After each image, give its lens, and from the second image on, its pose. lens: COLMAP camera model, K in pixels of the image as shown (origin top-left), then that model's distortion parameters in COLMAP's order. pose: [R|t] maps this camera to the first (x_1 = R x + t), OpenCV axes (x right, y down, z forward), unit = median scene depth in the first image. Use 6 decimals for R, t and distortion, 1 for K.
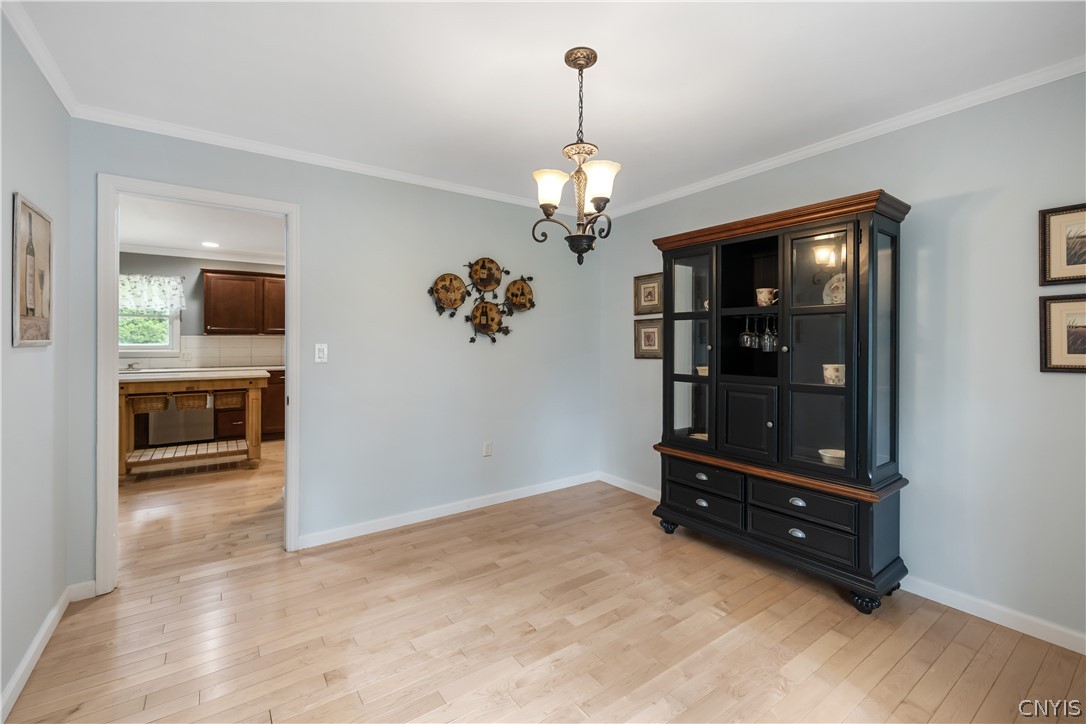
lens RADIAL K [[453.7, 0, 526.5], [0, 453.7, 343.9], [0, 0, 1]] dist [0.002417, -0.000250]
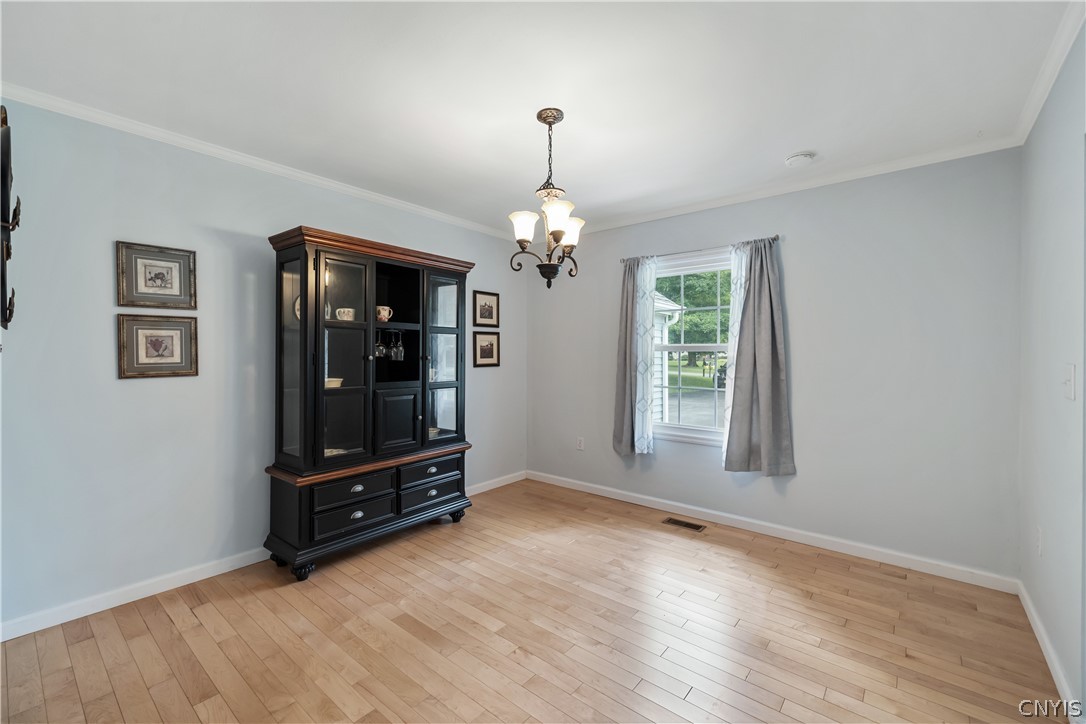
lens RADIAL K [[453.7, 0, 544.1], [0, 453.7, 355.1], [0, 0, 1]] dist [0.002417, -0.000250]
pose [[-0.269120, -0.006889, 0.963082, -0.758671], [-0.003398, 0.999975, 0.006204, -0.006720], [-0.963101, -0.001603, -0.269137, 0.983508]]
